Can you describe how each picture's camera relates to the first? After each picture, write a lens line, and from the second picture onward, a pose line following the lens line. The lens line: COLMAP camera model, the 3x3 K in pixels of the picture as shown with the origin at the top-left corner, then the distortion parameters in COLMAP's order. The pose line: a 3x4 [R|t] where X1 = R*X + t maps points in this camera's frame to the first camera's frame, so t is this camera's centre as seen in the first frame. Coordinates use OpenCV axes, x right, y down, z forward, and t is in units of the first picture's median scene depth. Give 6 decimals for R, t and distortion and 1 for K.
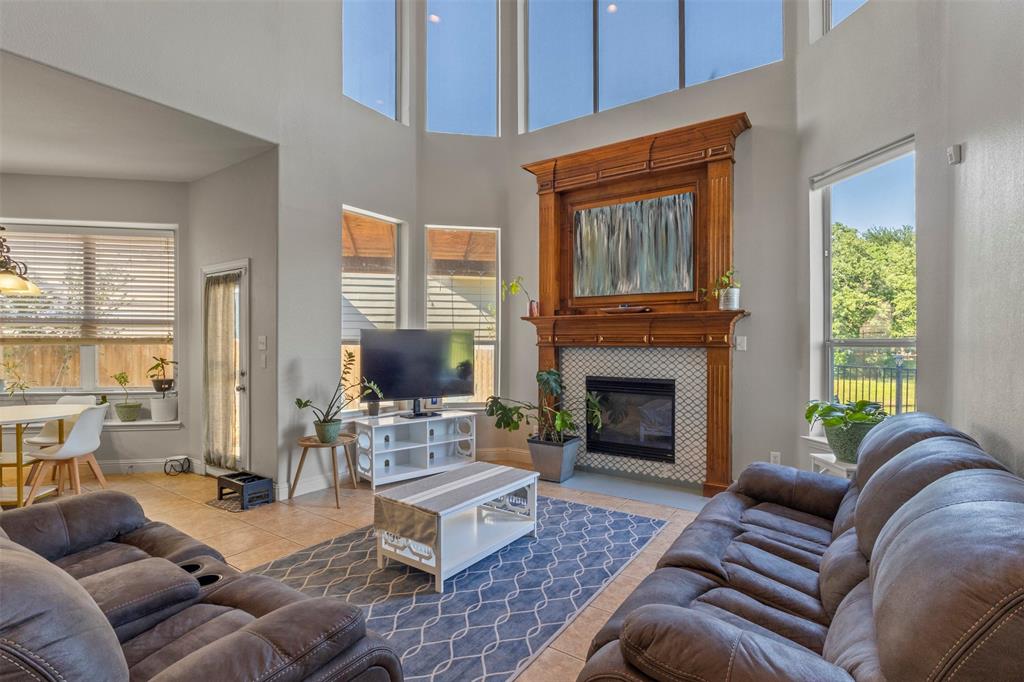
lens RADIAL K [[490.2, 0, 514.7], [0, 490.2, 350.1], [0, 0, 1]] dist [-0.005132, 0.000615]
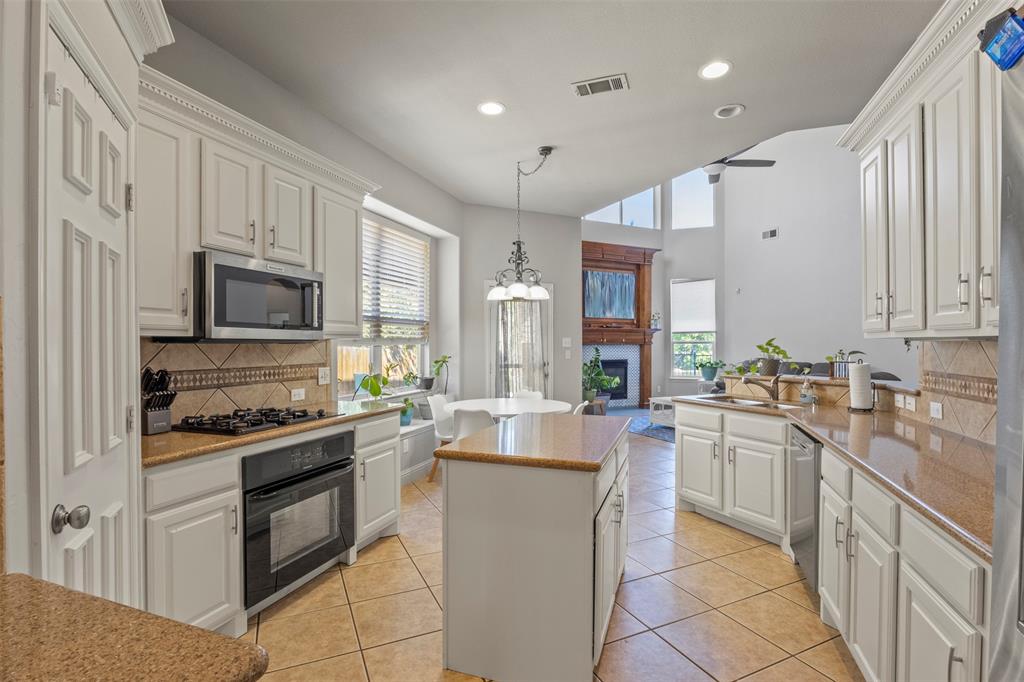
lens RADIAL K [[490.2, 0, 516.2], [0, 490.2, 347.0], [0, 0, 1]] dist [-0.005132, 0.000615]
pose [[0.494954, -0.009224, 0.868870, -1.744689], [0.014195, 0.999896, 0.002529, -0.006764], [-0.868803, 0.011082, 0.495034, 0.350389]]
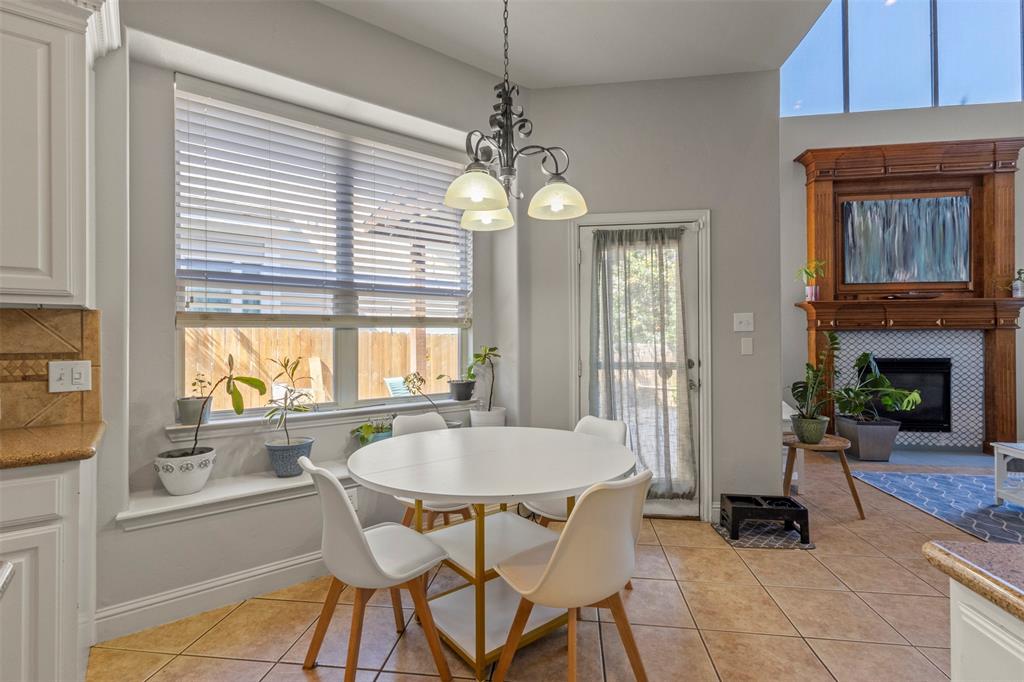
lens RADIAL K [[476.3, 0, 511.4], [0, 476.3, 338.8], [0, 0, 1]] dist [0.005161, -0.000240]
pose [[0.893547, -0.006565, 0.448922, -1.065228], [0.014092, 0.999811, -0.013428, 0.015090], [-0.448748, 0.018325, 0.893470, 0.451946]]
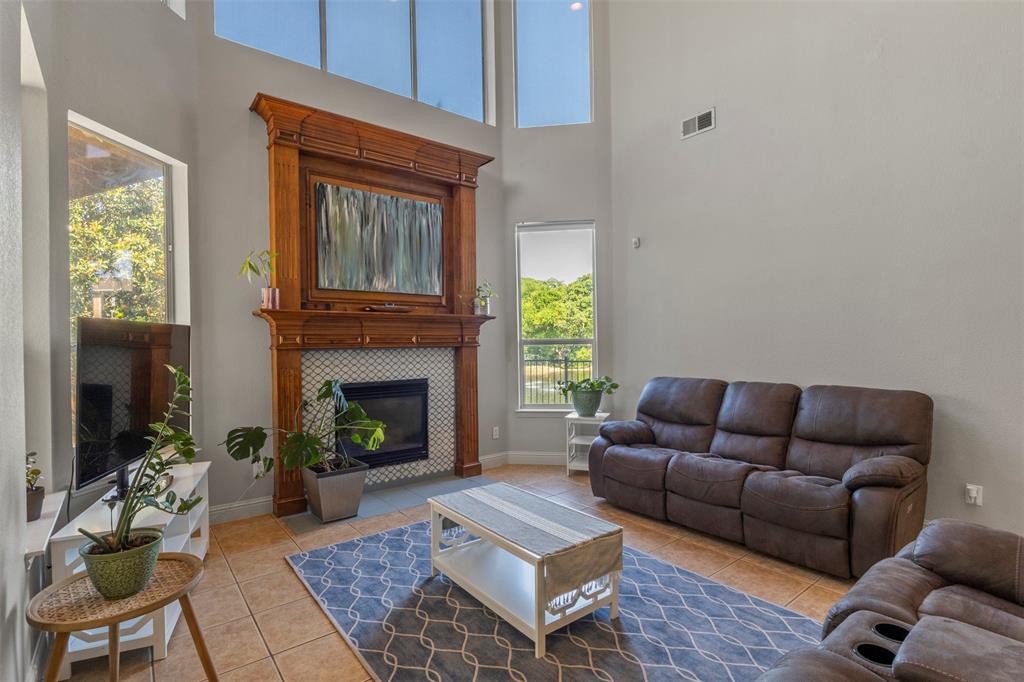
lens RADIAL K [[490.2, 0, 504.1], [0, 490.2, 344.9], [0, 0, 1]] dist [-0.005132, 0.000615]
pose [[0.308756, -0.011283, 0.951074, -0.604858], [0.025190, 0.999676, 0.003681, -0.010851], [-0.950808, 0.022821, 0.308940, 0.507246]]
